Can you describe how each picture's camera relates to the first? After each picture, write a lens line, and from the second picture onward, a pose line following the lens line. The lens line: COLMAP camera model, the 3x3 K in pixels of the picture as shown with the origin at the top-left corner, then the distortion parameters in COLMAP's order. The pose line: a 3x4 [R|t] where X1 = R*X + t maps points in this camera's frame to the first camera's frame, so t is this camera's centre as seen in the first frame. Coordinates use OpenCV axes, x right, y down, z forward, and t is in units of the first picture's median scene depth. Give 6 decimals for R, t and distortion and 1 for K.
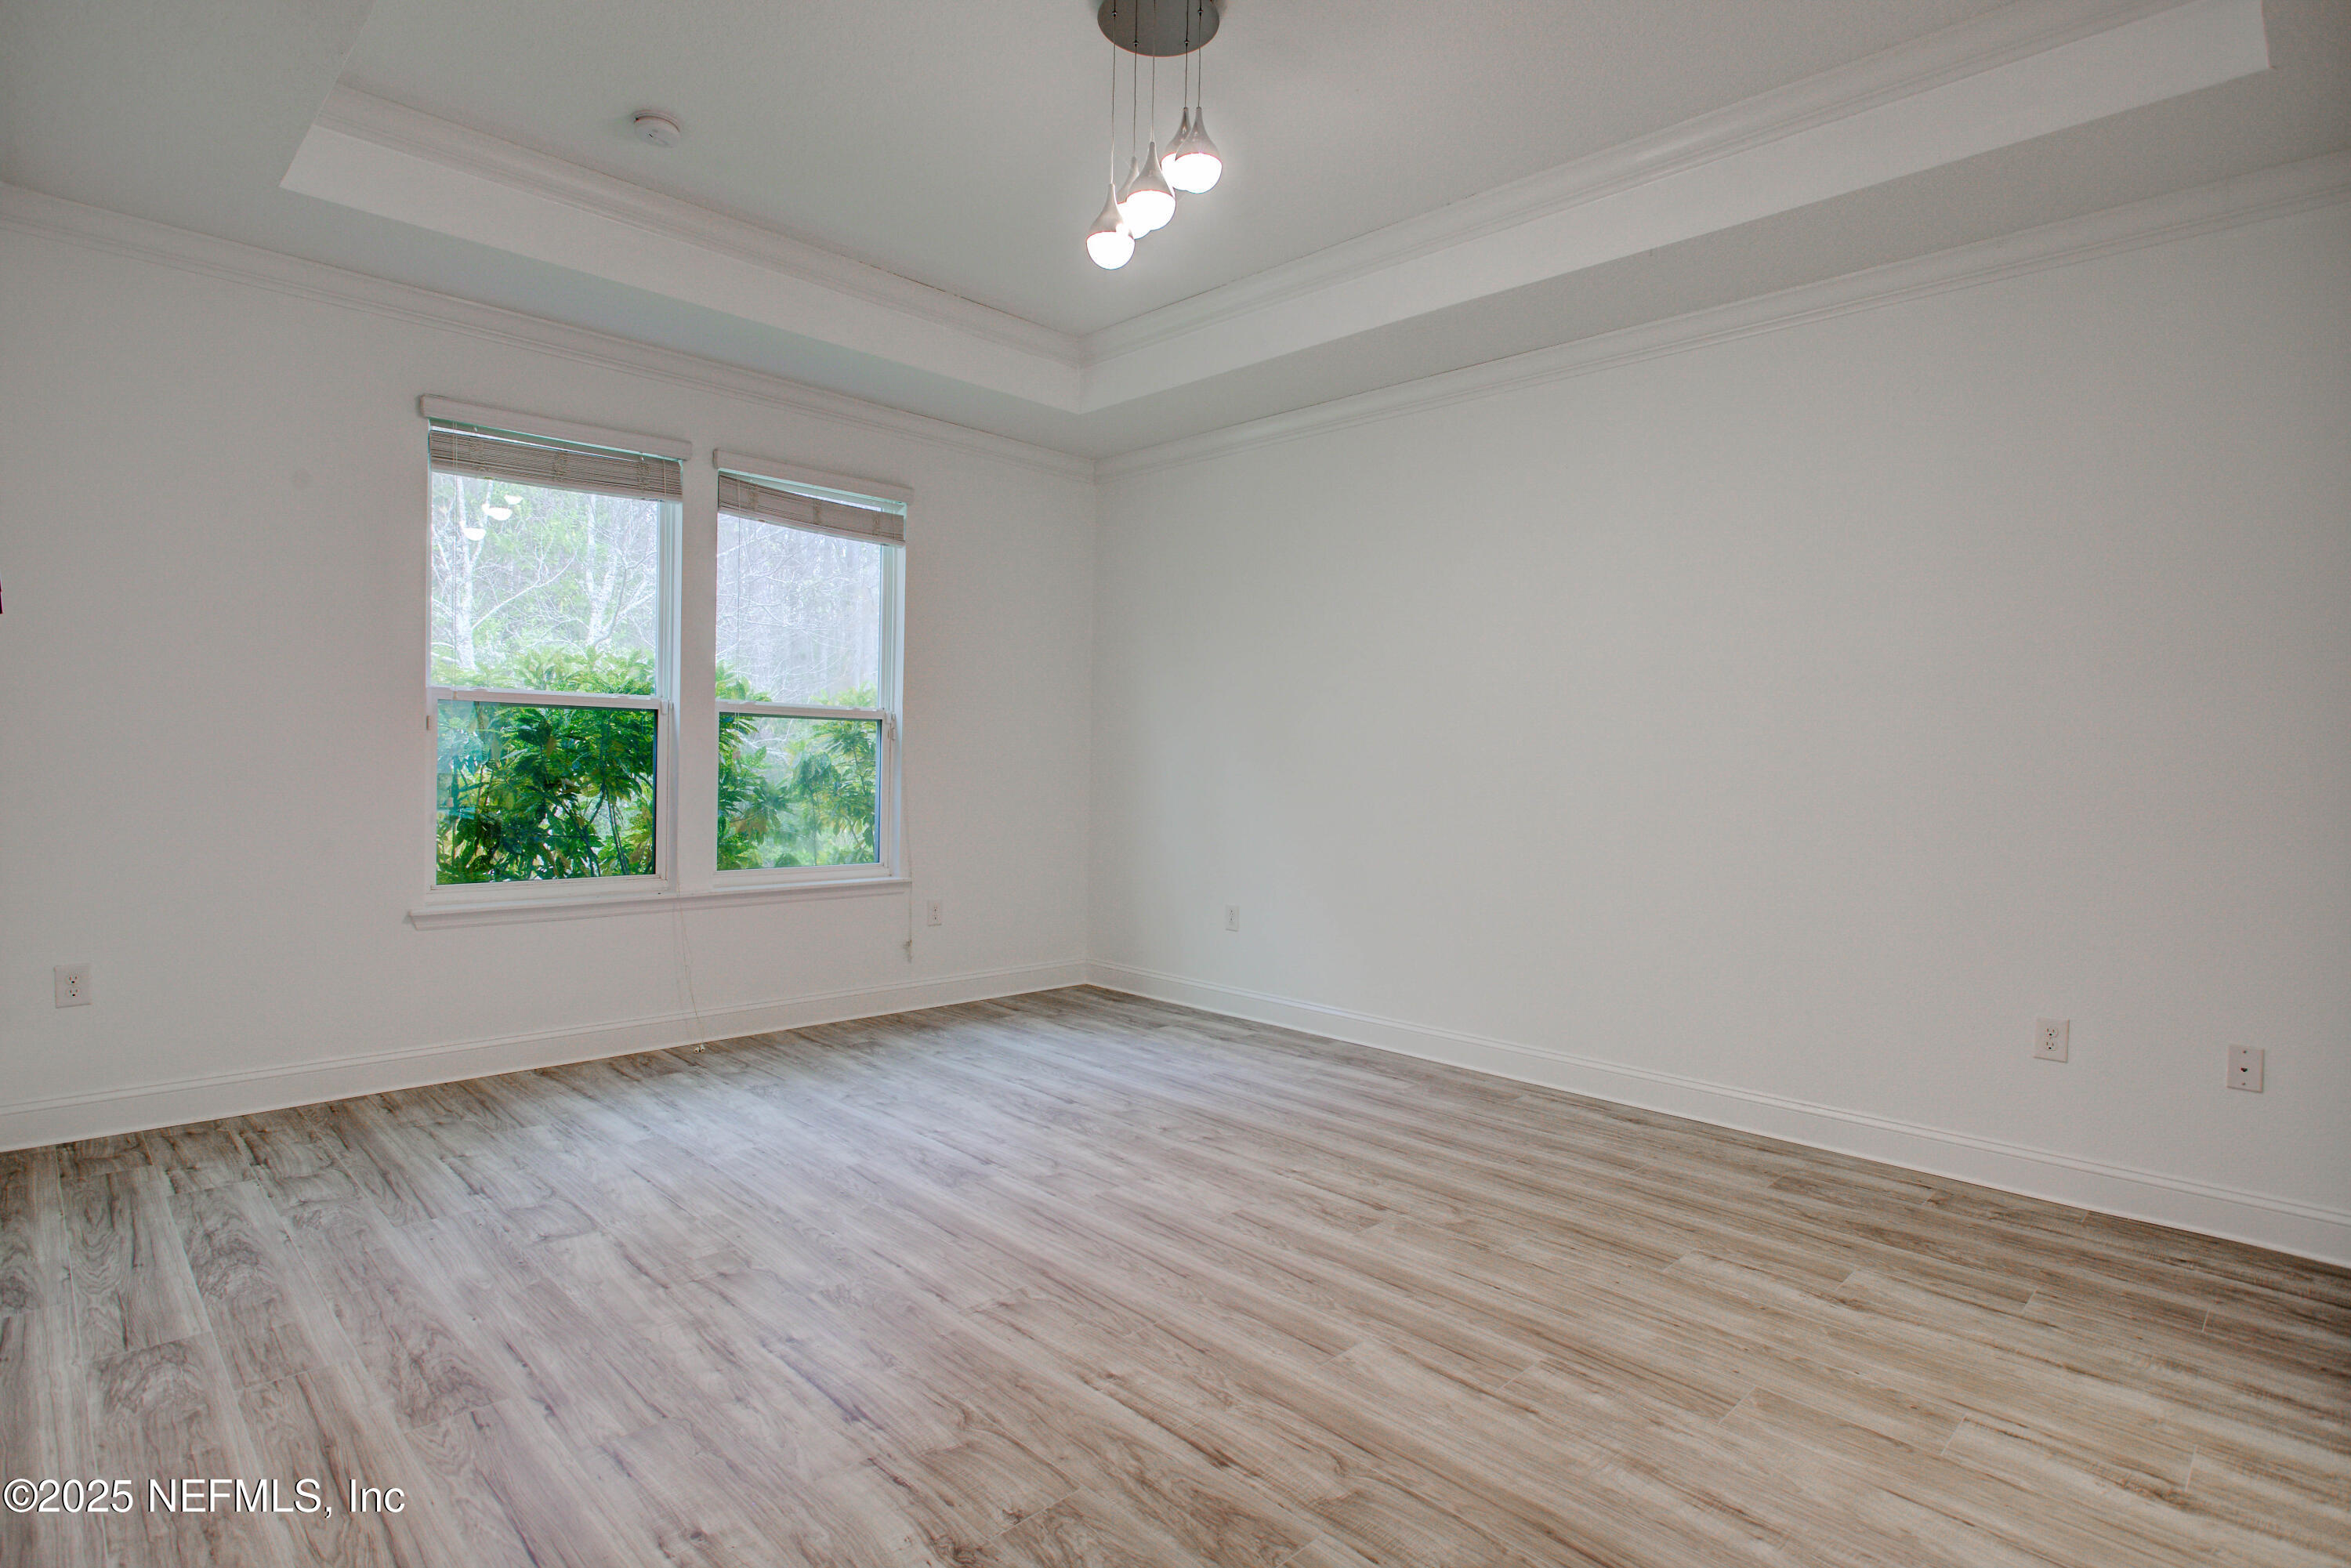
lens RADIAL K [[1179.0, 0, 1169.3], [0, 1179.0, 783.3], [0, 0, 1]] dist [-0.020525, 0.008153]
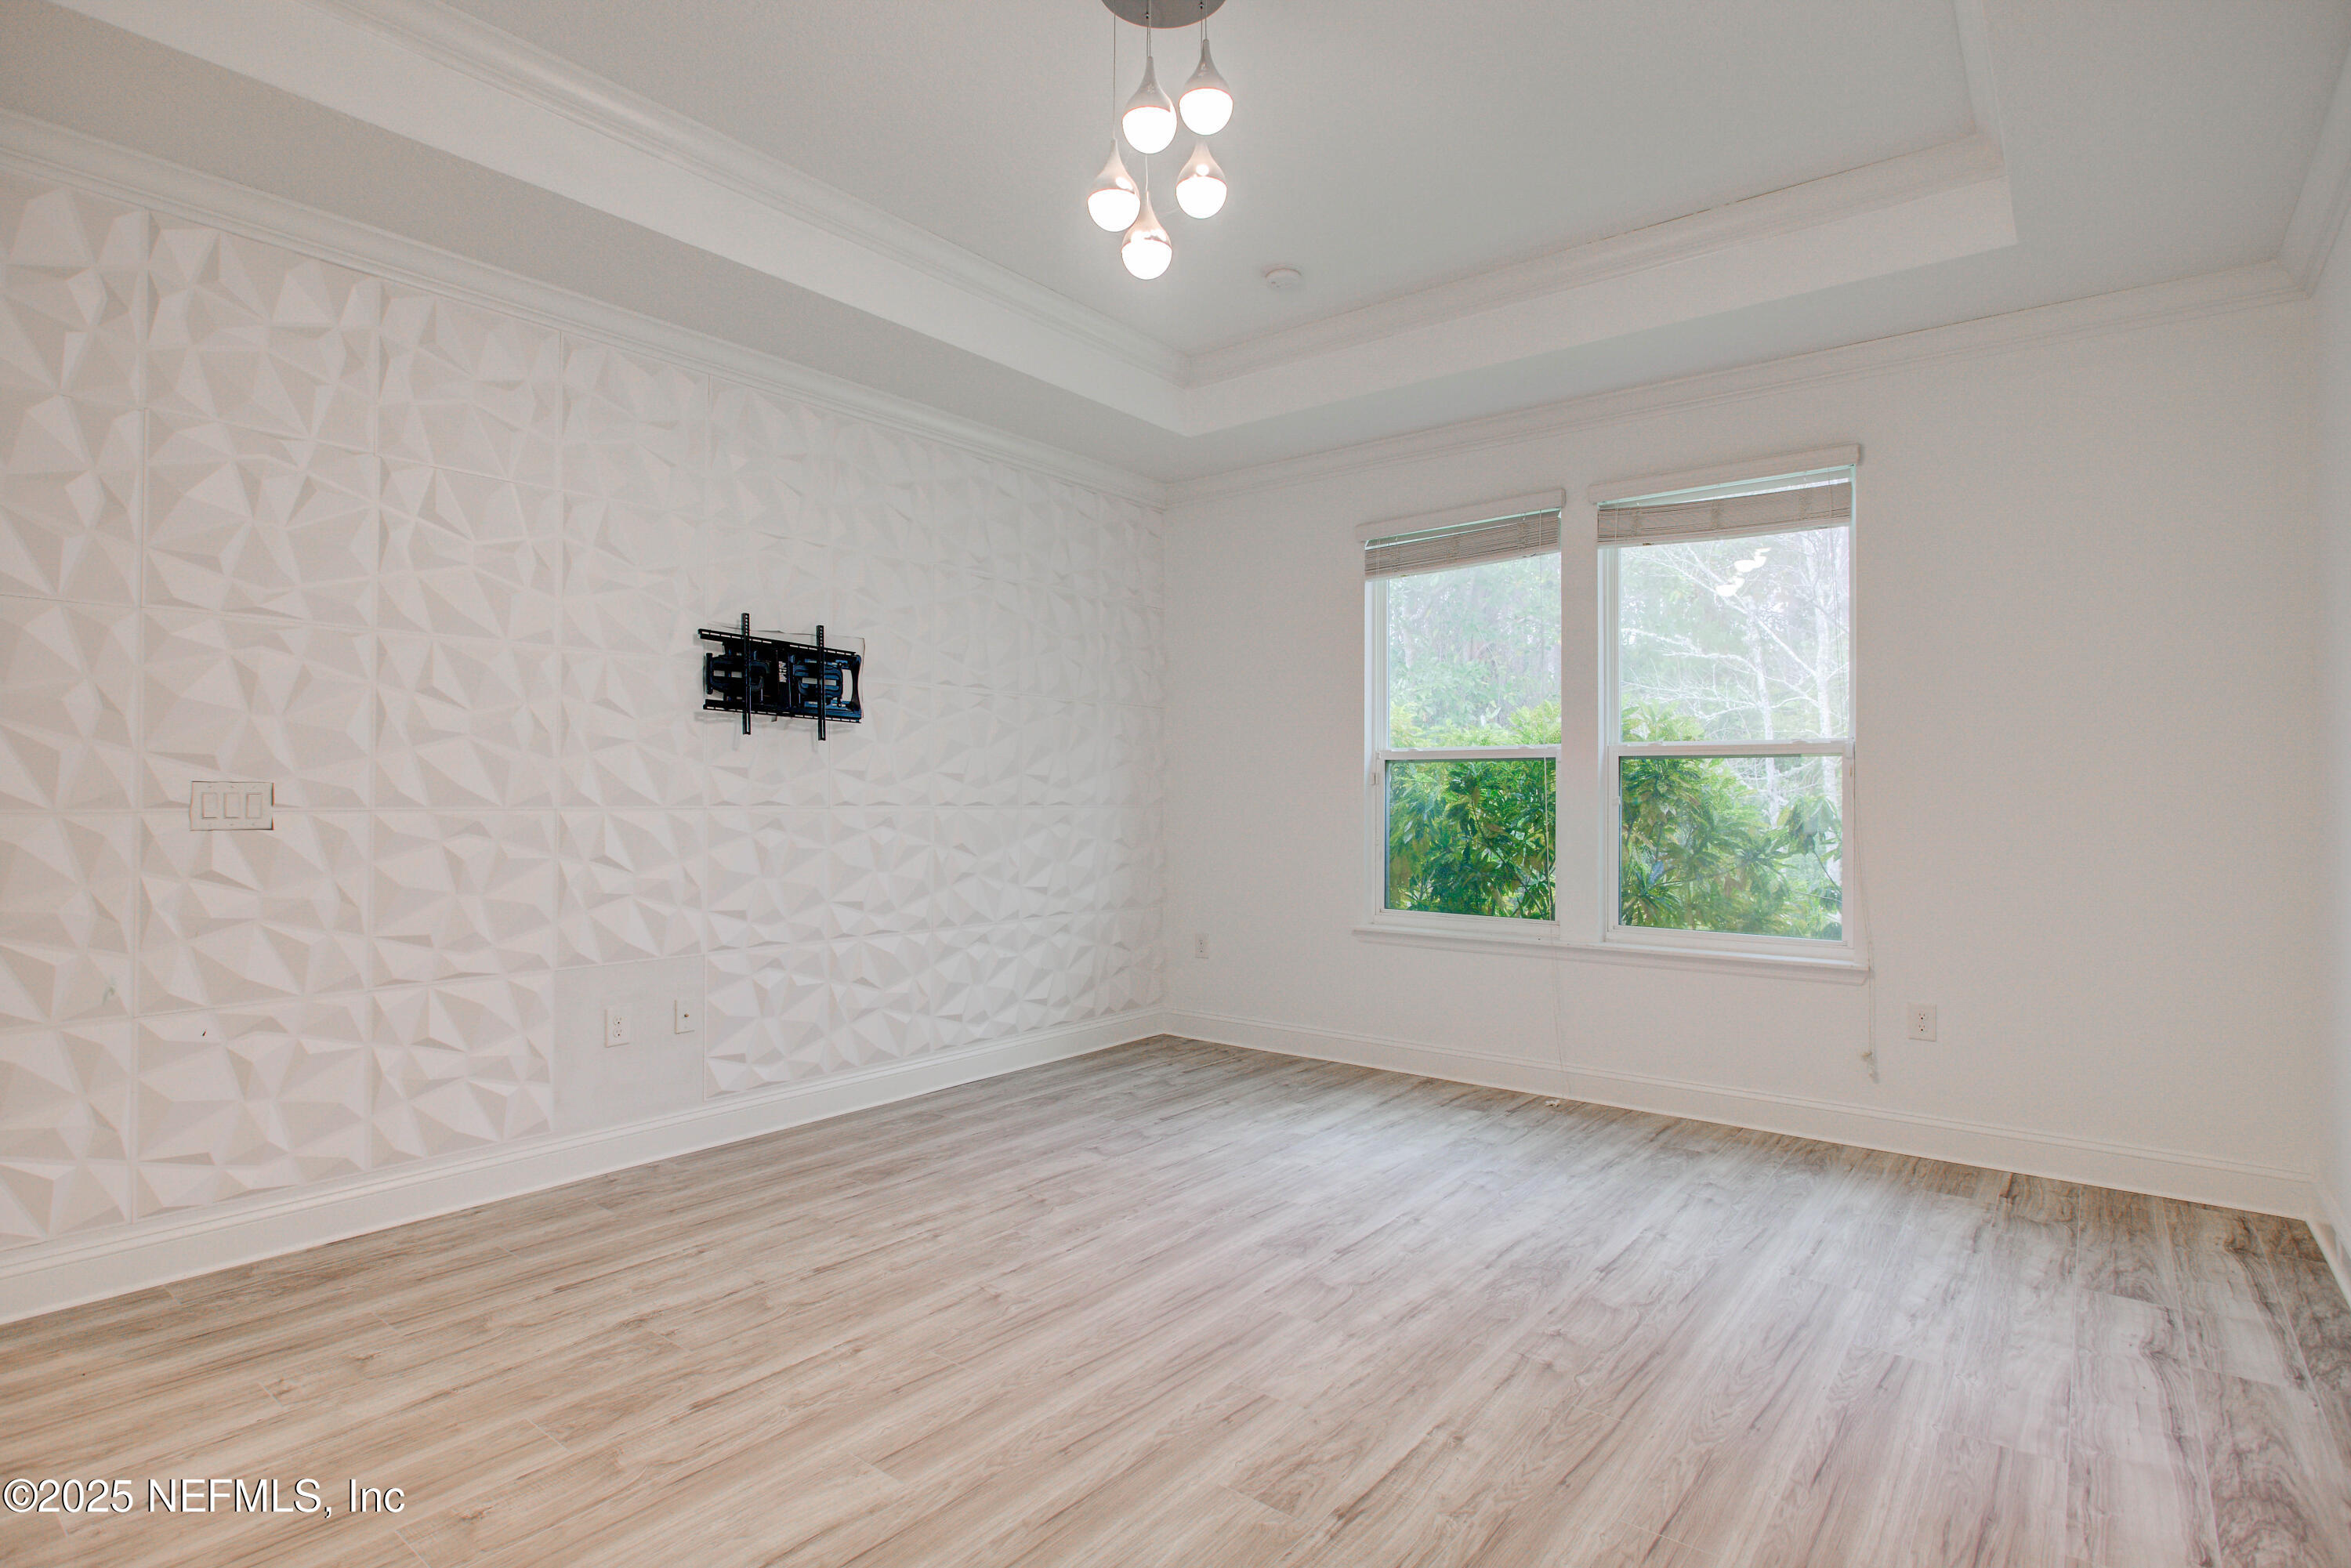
lens RADIAL K [[1179.0, 0, 1169.1], [0, 1179.0, 785.8], [0, 0, 1]] dist [-0.020525, 0.008153]
pose [[0.114635, -0.027982, -0.993013, 0.655446], [-0.020221, 0.999330, -0.030495, -0.001135], [0.993202, 0.023575, 0.113993, 0.686327]]
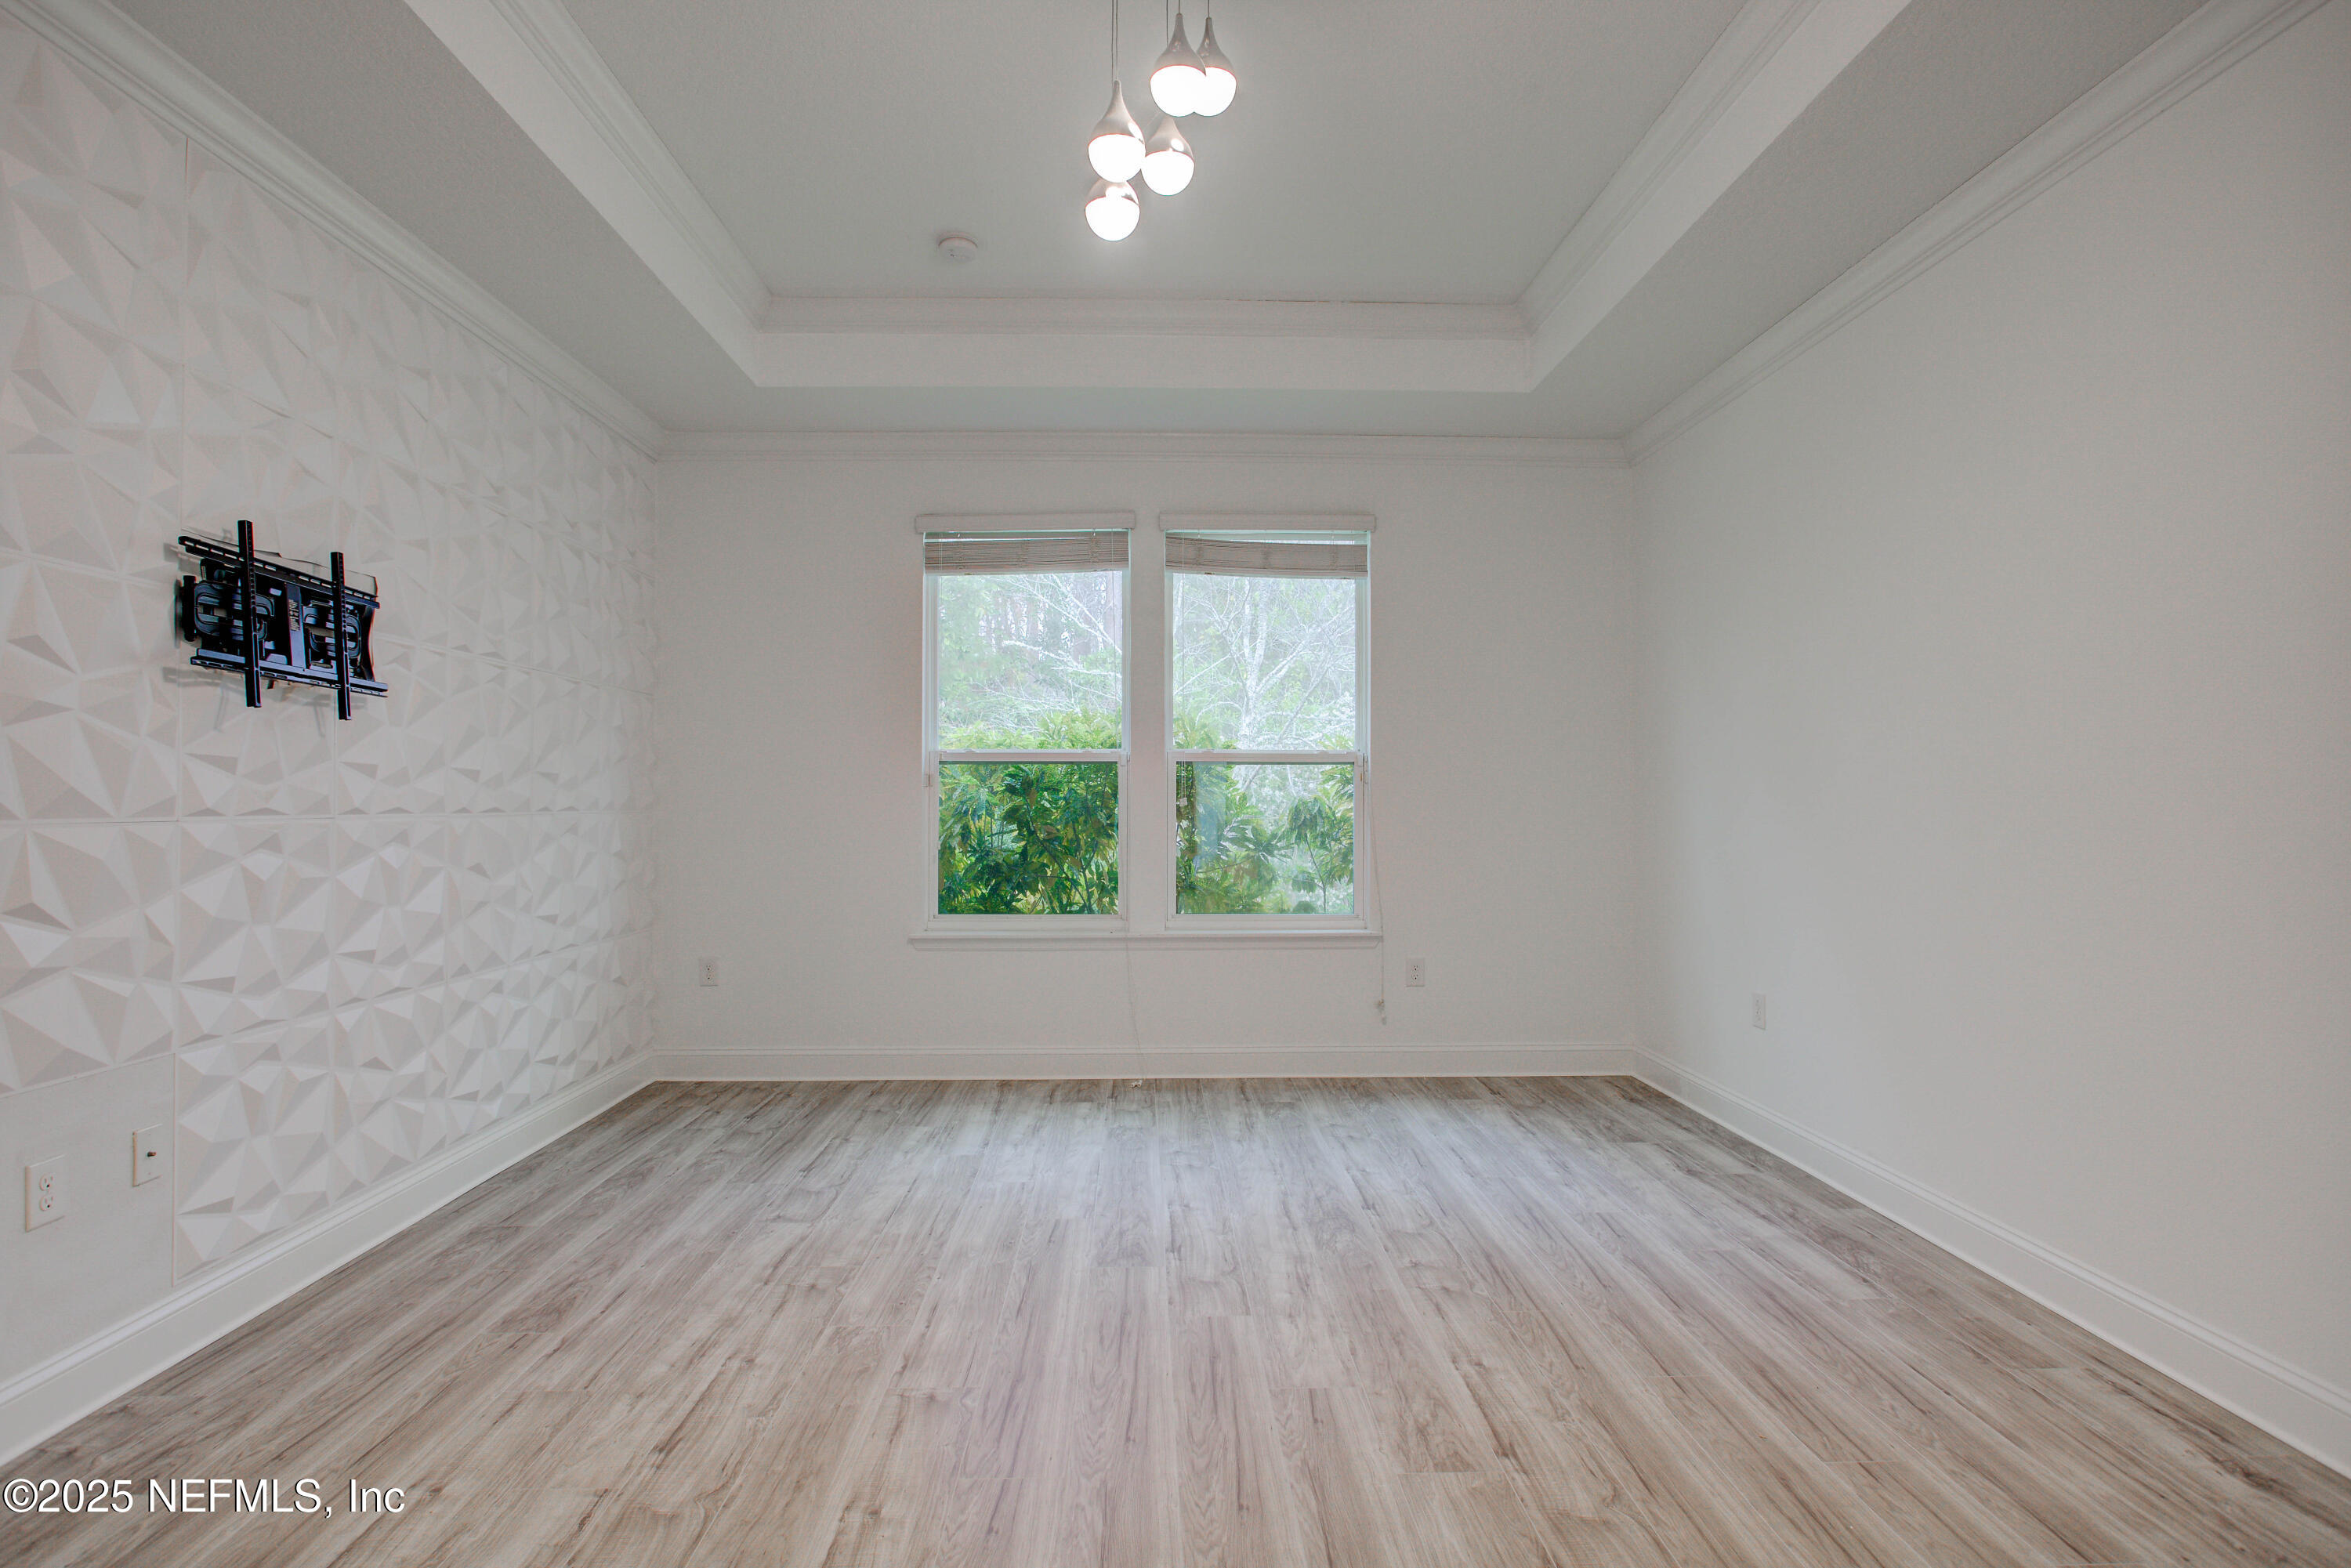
lens RADIAL K [[1179.0, 0, 1170.0], [0, 1179.0, 787.4], [0, 0, 1]] dist [-0.020525, 0.008153]
pose [[0.726815, -0.026708, -0.686314, 0.424790], [0.001410, 0.999300, -0.037395, 0.001819], [0.686832, 0.026212, 0.726344, 0.302629]]
